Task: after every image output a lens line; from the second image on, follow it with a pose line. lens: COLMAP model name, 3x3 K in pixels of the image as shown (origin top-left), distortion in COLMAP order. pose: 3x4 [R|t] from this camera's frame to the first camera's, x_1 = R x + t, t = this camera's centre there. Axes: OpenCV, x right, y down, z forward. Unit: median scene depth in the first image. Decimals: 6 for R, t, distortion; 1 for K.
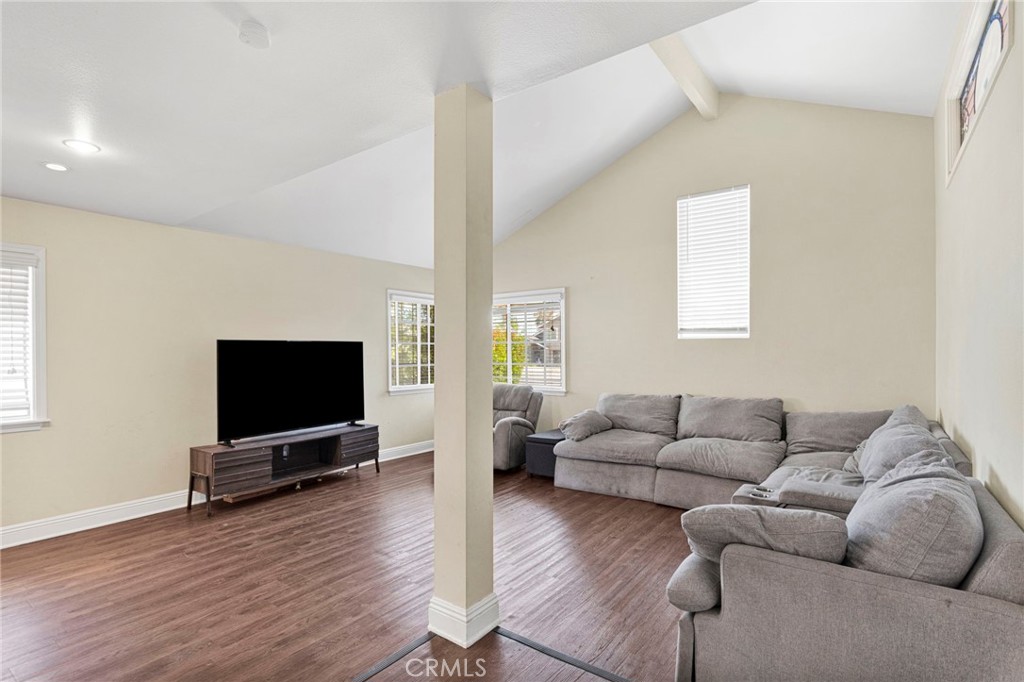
lens RADIAL K [[496.7, 0, 494.0], [0, 496.7, 354.8], [0, 0, 1]] dist [-0.001146, 0.003432]
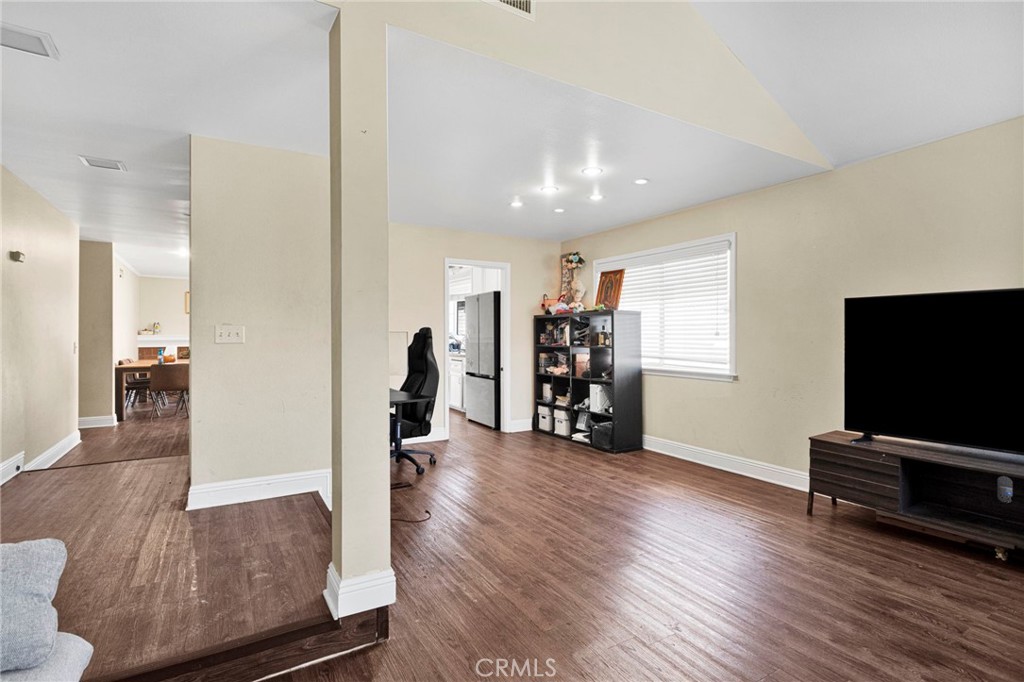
lens RADIAL K [[496.7, 0, 526.4], [0, 496.7, 334.7], [0, 0, 1]] dist [-0.001146, 0.003432]
pose [[-0.345707, 0.005348, -0.938327, 0.335090], [-0.005175, 0.999958, 0.007606, 0.022136], [0.938328, 0.007485, -0.345665, 0.772796]]
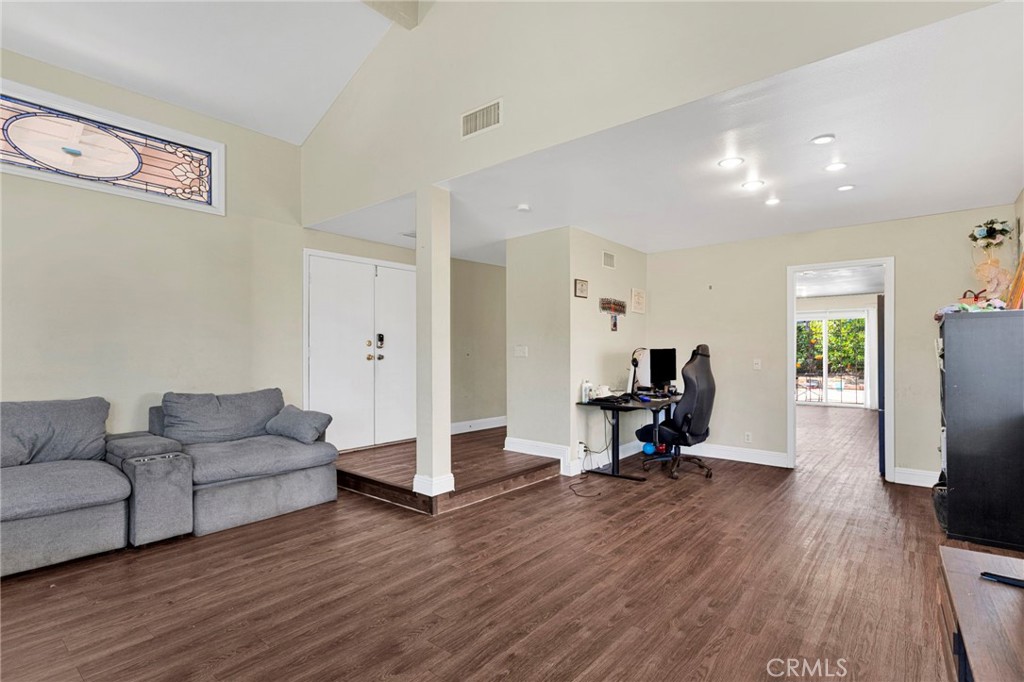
lens RADIAL K [[496.7, 0, 513.6], [0, 496.7, 350.5], [0, 0, 1]] dist [-0.001146, 0.003432]
pose [[-0.999683, 0.006512, 0.024337, -0.186328], [0.006657, 0.999960, 0.005908, 0.019344], [-0.024298, 0.006068, -0.999686, 1.319224]]
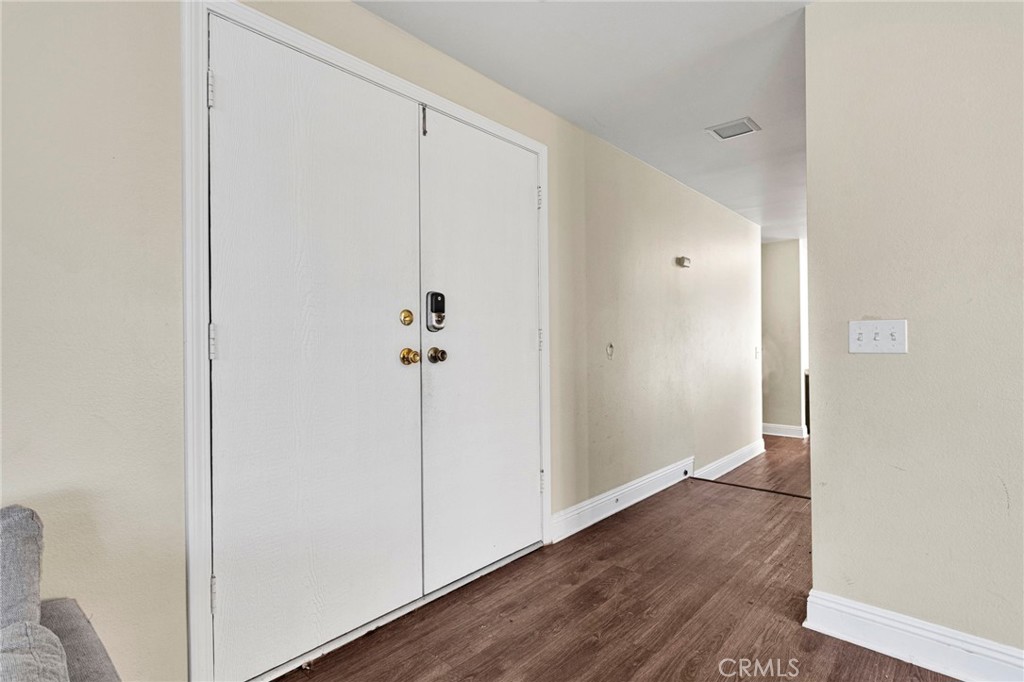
lens RADIAL K [[496.7, 0, 505.4], [0, 496.7, 340.5], [0, 0, 1]] dist [-0.001146, 0.003432]
pose [[-0.996262, 0.015198, 0.085031, 0.073454], [0.015514, 0.999875, 0.003063, 0.027113], [-0.084974, 0.004371, -0.996374, 0.540778]]
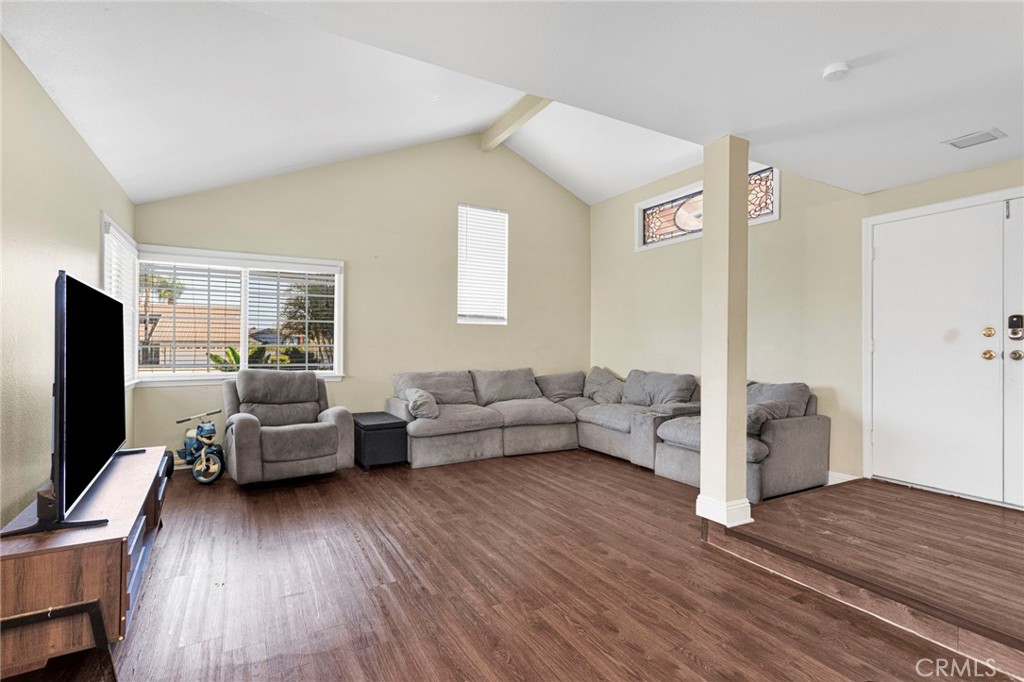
lens RADIAL K [[496.7, 0, 517.9], [0, 496.7, 344.2], [0, 0, 1]] dist [-0.001146, 0.003432]
pose [[0.387473, 0.008775, 0.921839, -0.760941], [-0.000937, 0.999958, -0.009125, 0.032407], [-0.921881, 0.002672, 0.387465, 0.476668]]
